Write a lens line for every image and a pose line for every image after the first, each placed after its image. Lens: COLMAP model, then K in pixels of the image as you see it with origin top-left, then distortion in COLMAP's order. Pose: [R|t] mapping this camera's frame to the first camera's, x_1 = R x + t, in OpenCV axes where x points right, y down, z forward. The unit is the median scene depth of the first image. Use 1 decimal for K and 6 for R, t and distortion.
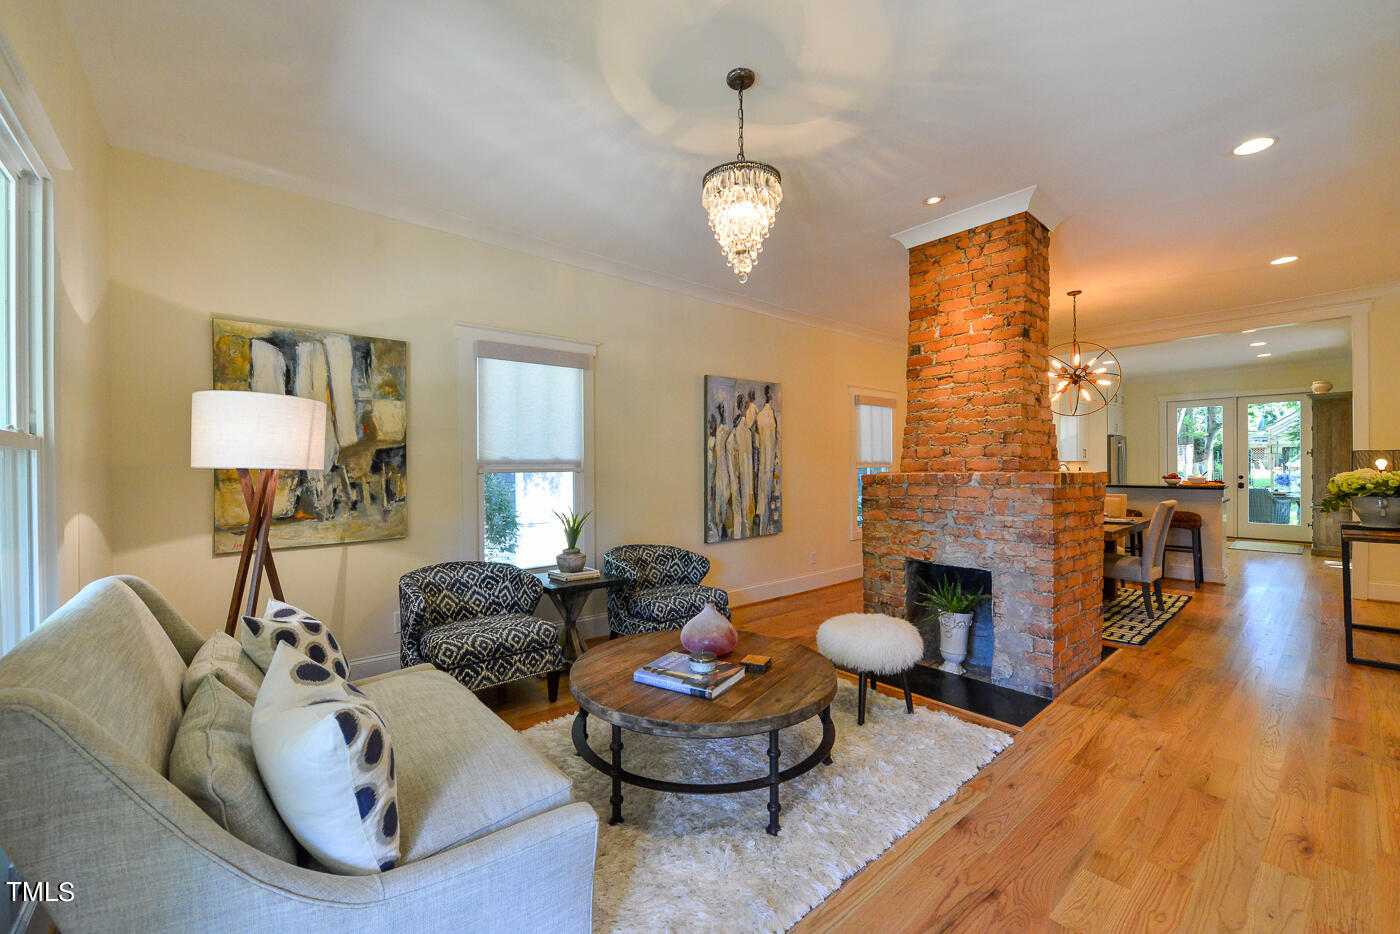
lens RADIAL K [[552.8, 0, 695.4], [0, 552.8, 465.8], [0, 0, 1]] dist [-0.010823, -0.000074]
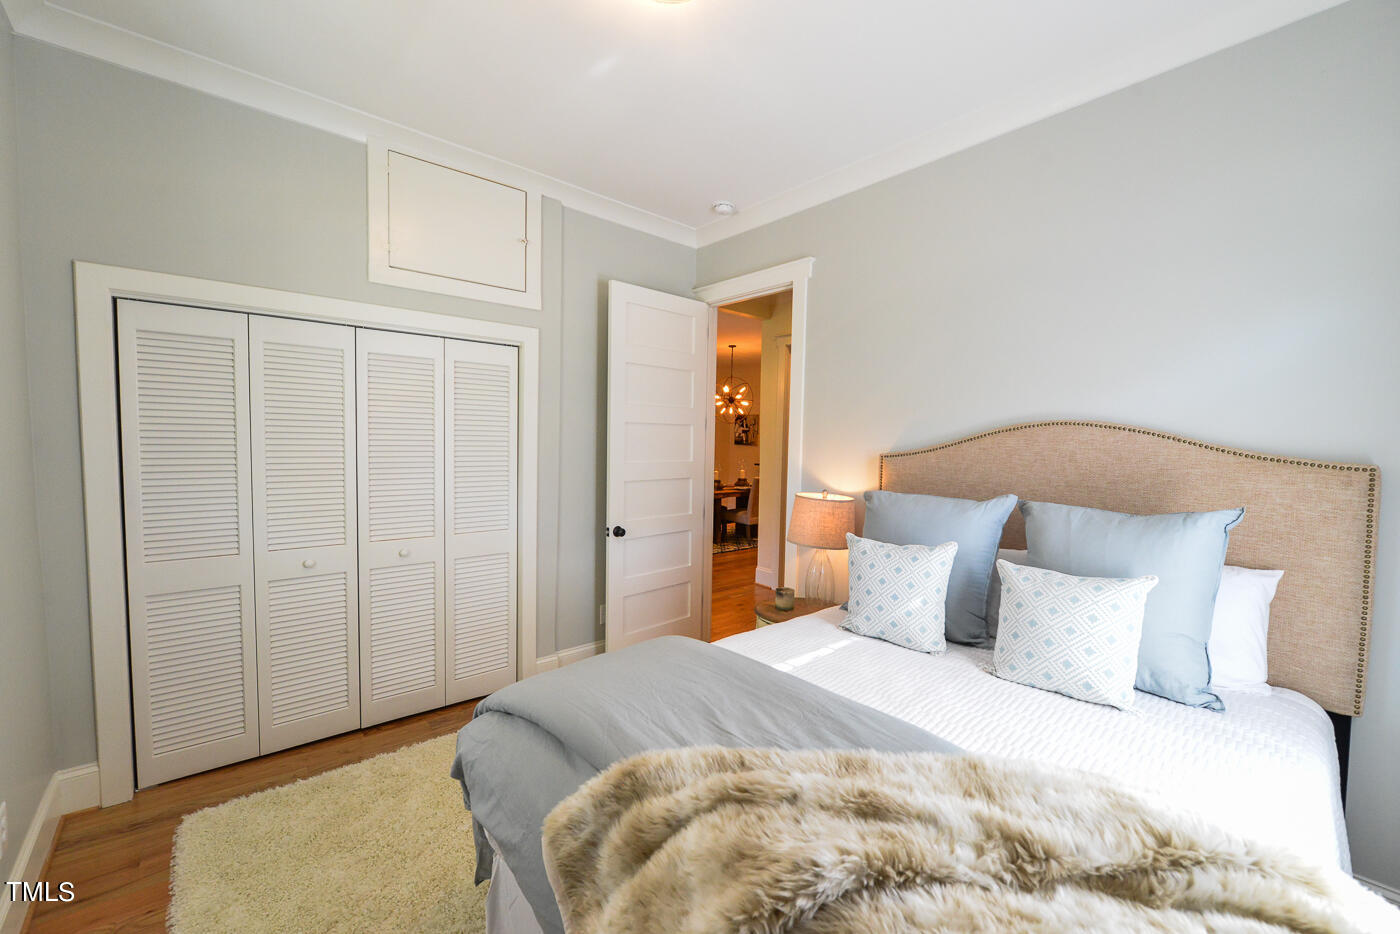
lens RADIAL K [[554.2, 0, 703.6], [0, 554.2, 464.6], [0, 0, 1]] dist [-0.011389, -0.000305]
pose [[0.999190, 0.026908, 0.029910, 0.573151], [-0.028350, 0.998403, 0.048865, -0.047026], [-0.028547, -0.049673, 0.998357, -0.632247]]
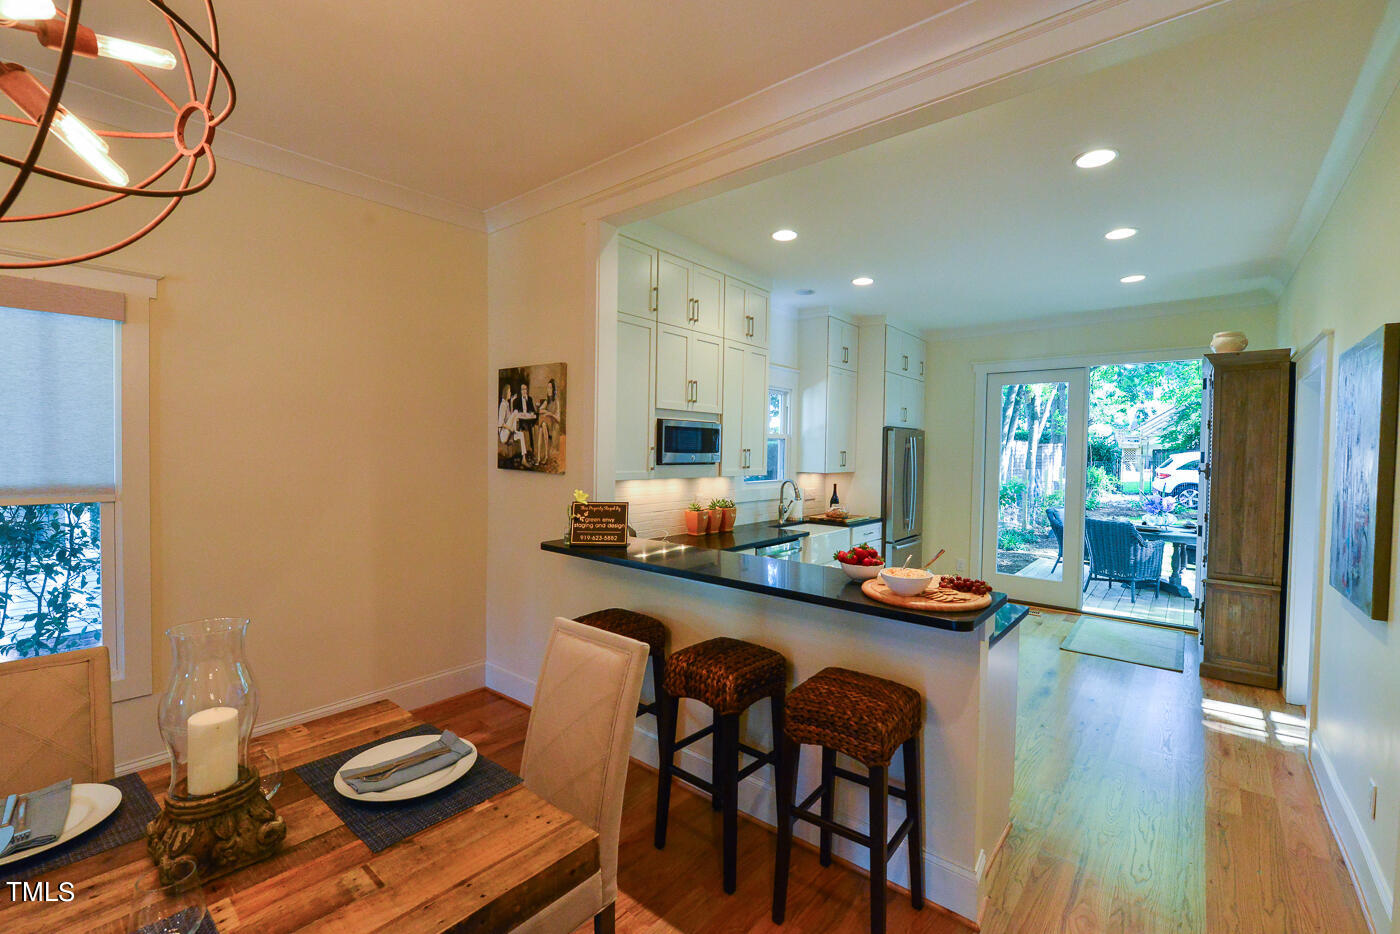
lens RADIAL K [[592.1, 0, 700.0], [0, 592.1, 467.0], [0, 0, 1]] dist [-0.004259, -0.001112]
pose [[0.985522, 0.018326, 0.168554, 0.877530], [-0.022244, 0.999524, 0.021387, -0.045245], [-0.168082, -0.024827, 0.985460, 0.824756]]
